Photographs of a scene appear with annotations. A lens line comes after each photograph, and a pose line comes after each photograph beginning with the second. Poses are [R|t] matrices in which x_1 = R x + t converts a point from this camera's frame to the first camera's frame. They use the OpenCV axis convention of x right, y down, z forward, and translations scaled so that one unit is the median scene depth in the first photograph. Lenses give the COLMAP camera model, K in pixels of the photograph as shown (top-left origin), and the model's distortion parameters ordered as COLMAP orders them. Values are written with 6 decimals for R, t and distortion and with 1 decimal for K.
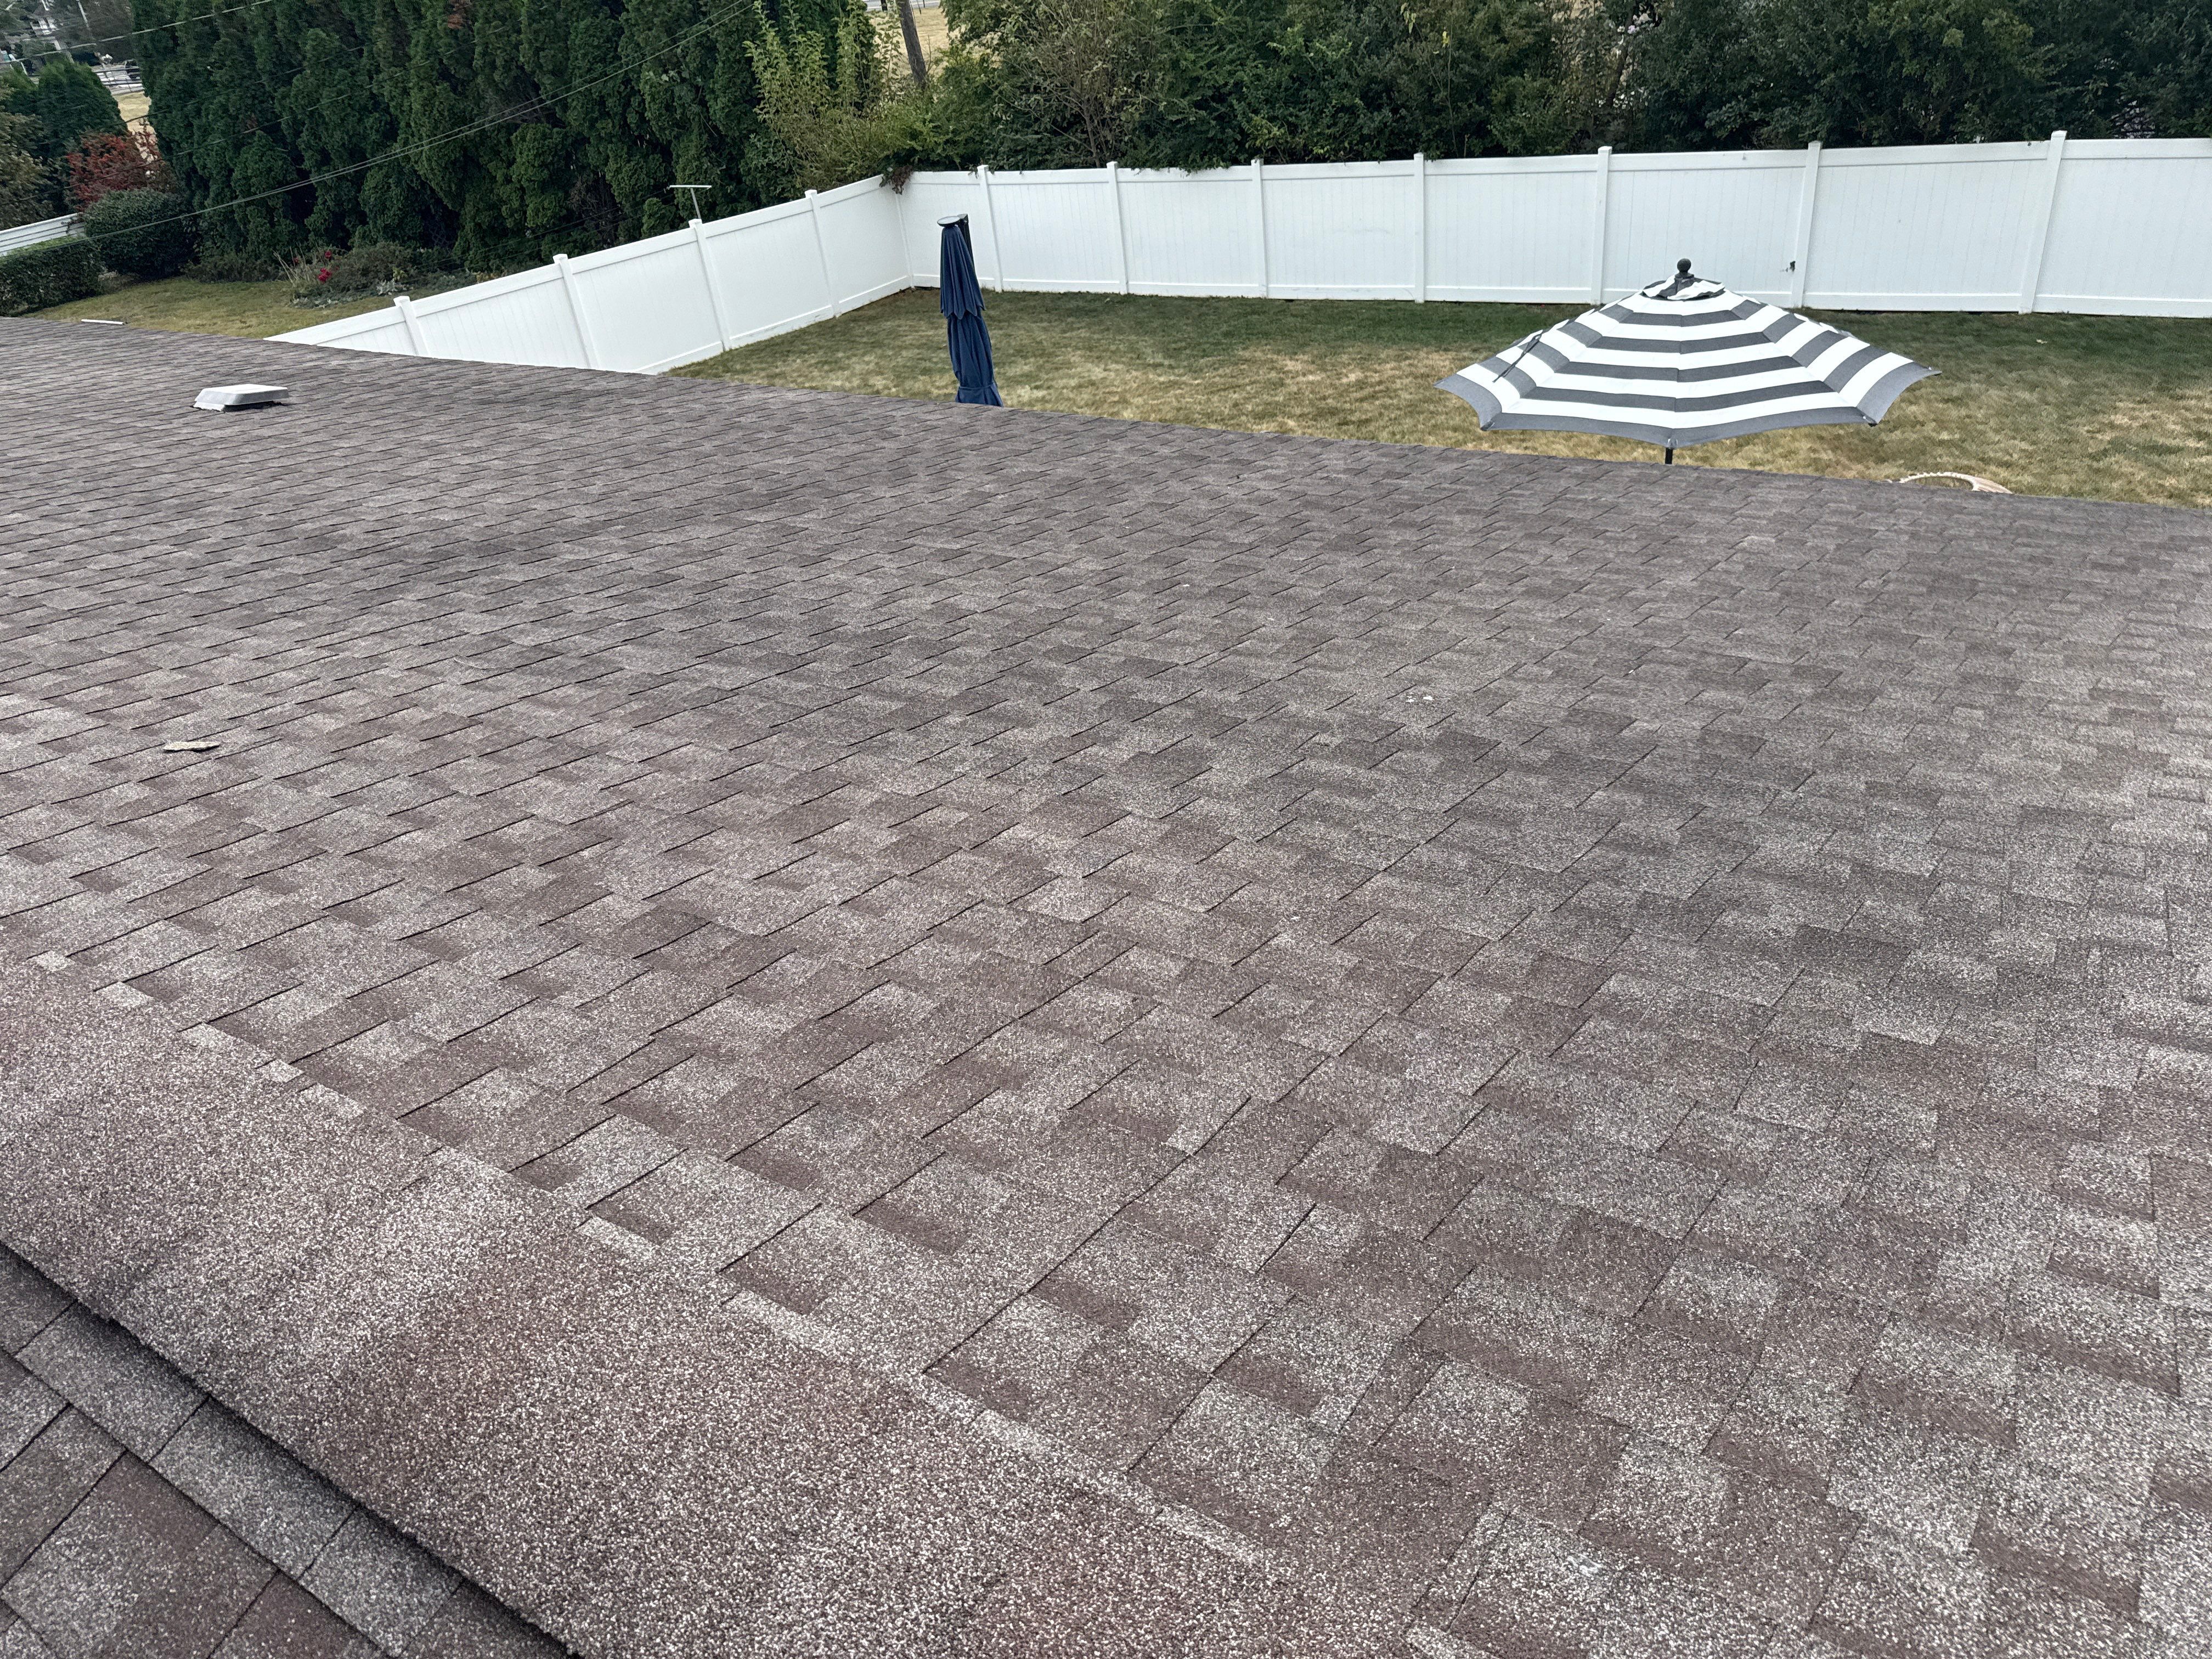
lens RADIAL K [[1616.1, 0, 1096.6], [0, 1616.1, 851.1], [0, 0, 1]] dist [-0.012462, 0.004107]
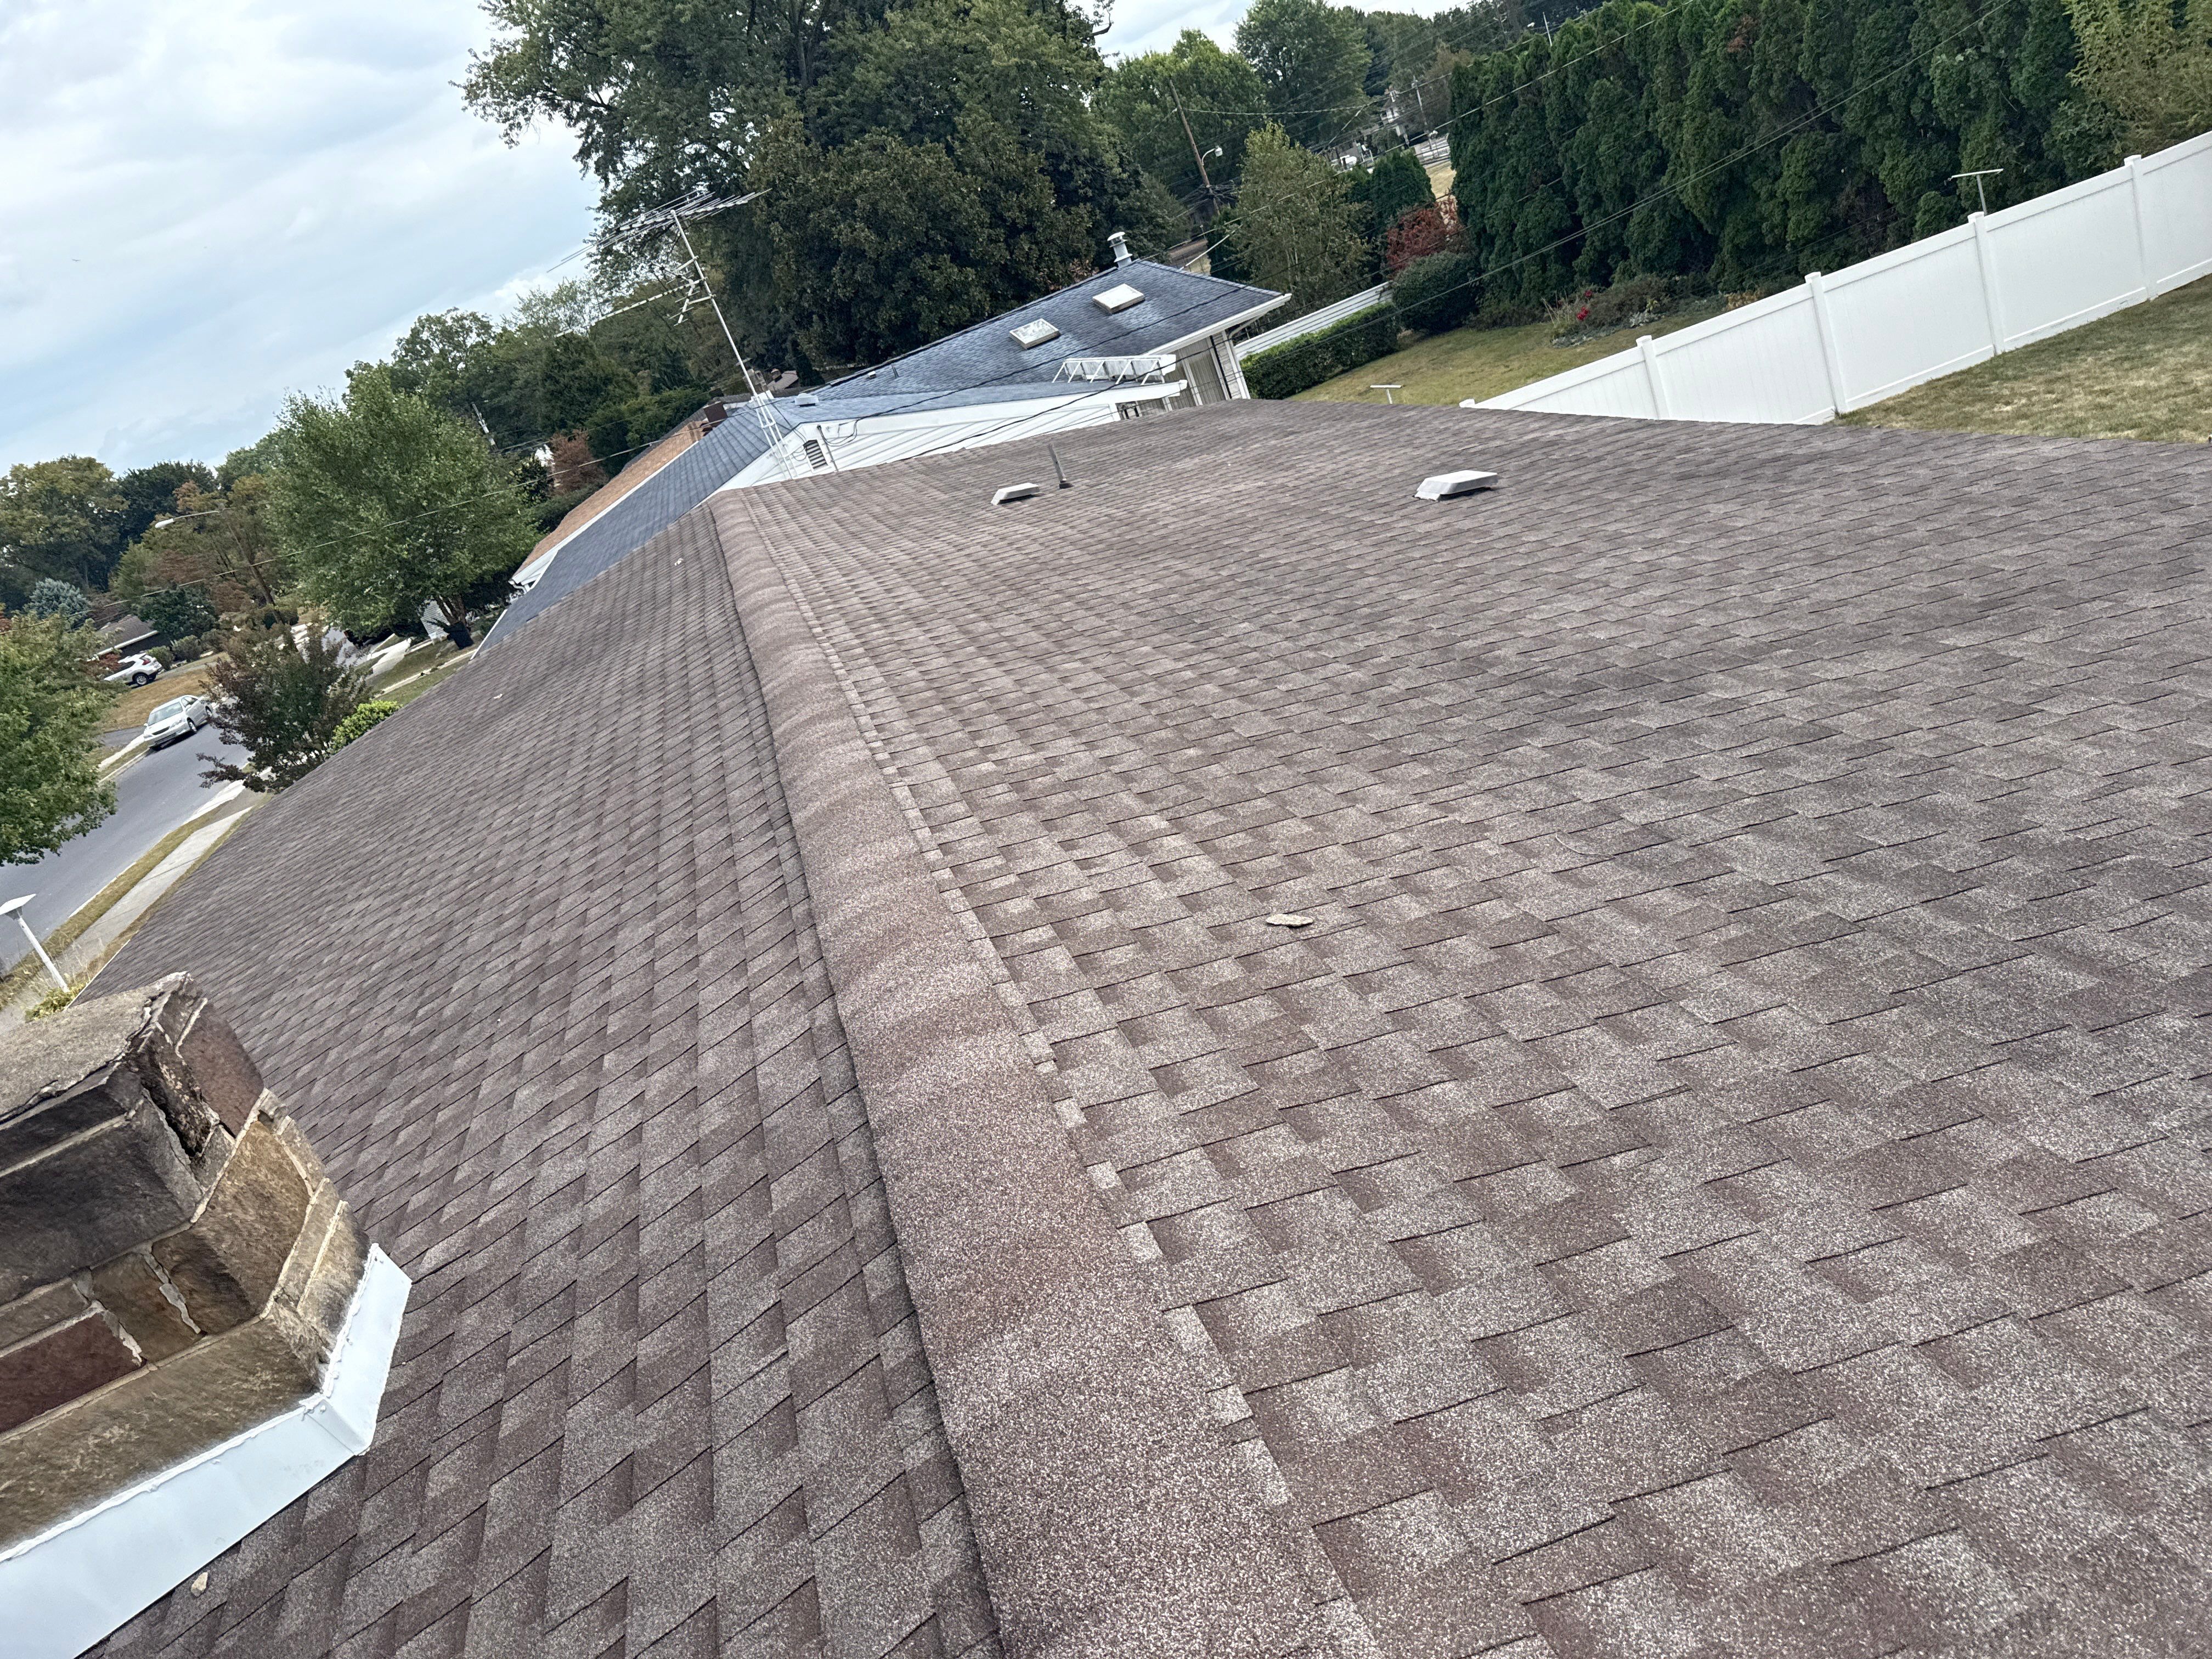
lens RADIAL K [[1589.7, 0, 1106.0], [0, 1589.7, 829.5], [0, 0, 1]] dist [0.015640, -0.000113]
pose [[0.751926, 0.098223, -0.651890, 0.006109], [-0.105600, 0.994015, 0.027968, -0.063476], [0.650736, 0.047810, 0.757798, 0.062740]]
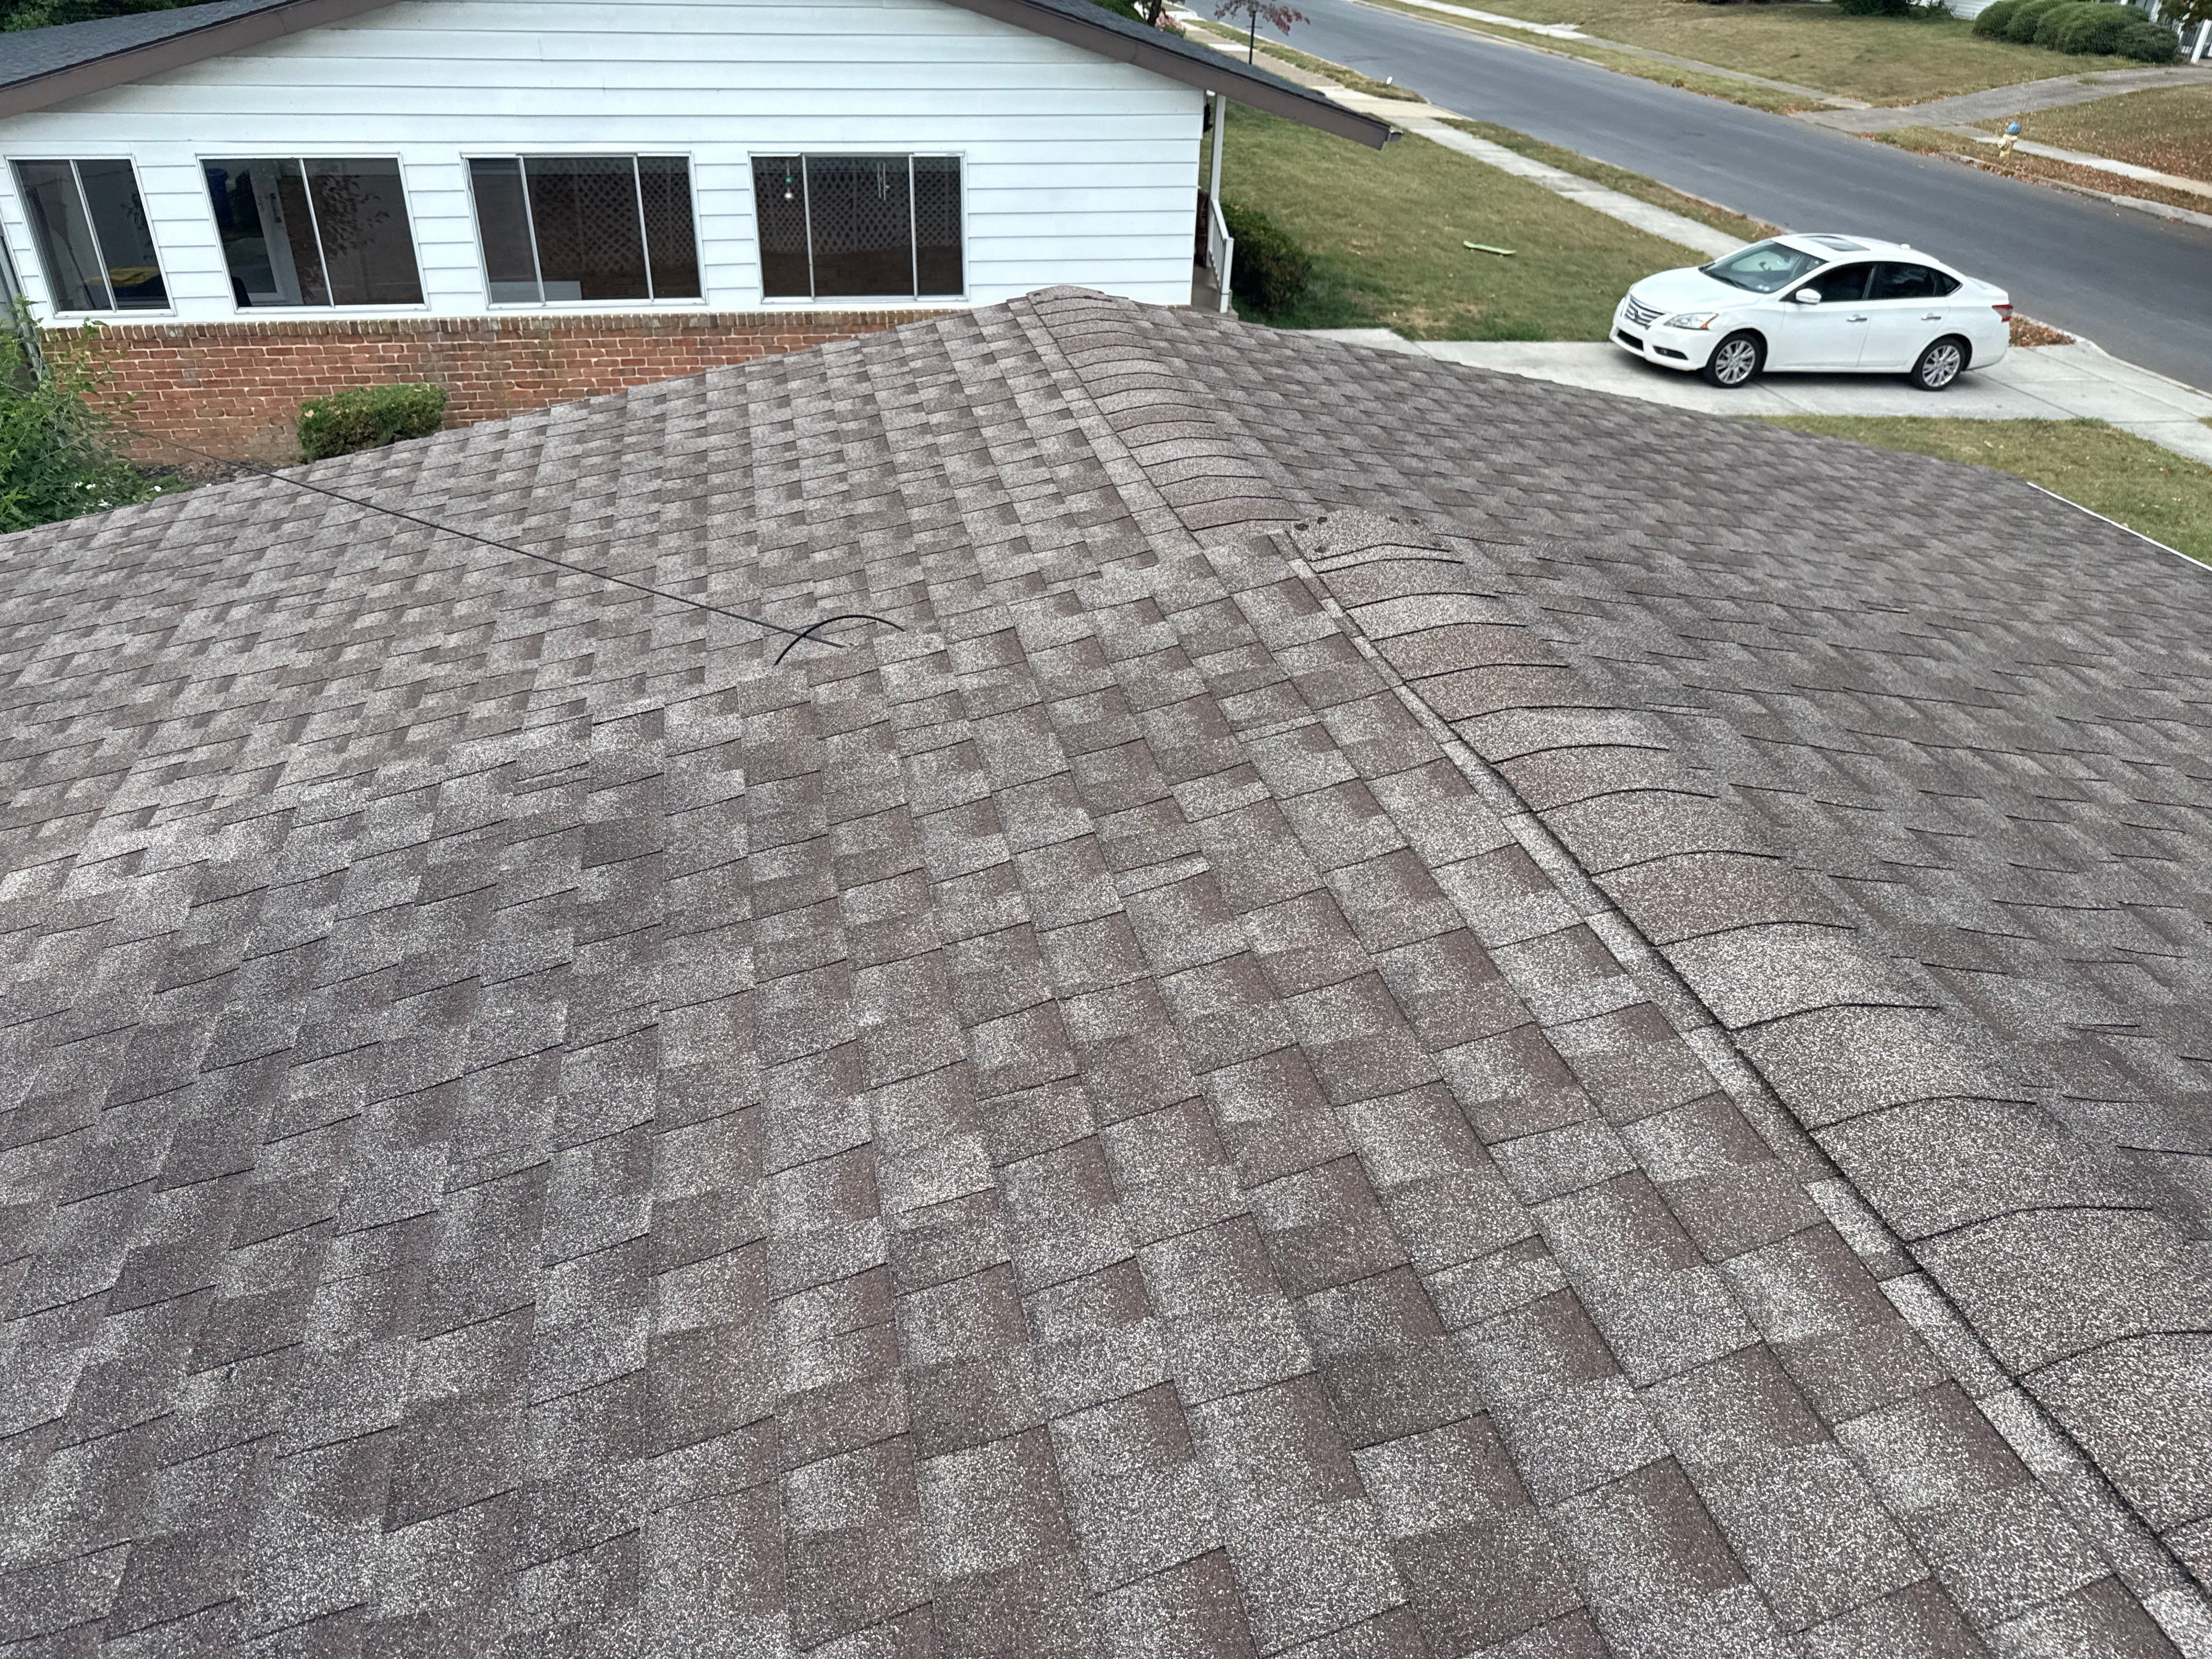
lens RADIAL K [[1589.7, 0, 1106.0], [0, 1589.7, 829.5], [0, 0, 1]] dist [0.015640, -0.000113]
pose [[-0.724347, -0.266387, 0.635893, -0.185008], [0.421059, 0.559415, 0.713978, -0.206741], [-0.545923, 0.784916, -0.293046, 0.358773]]
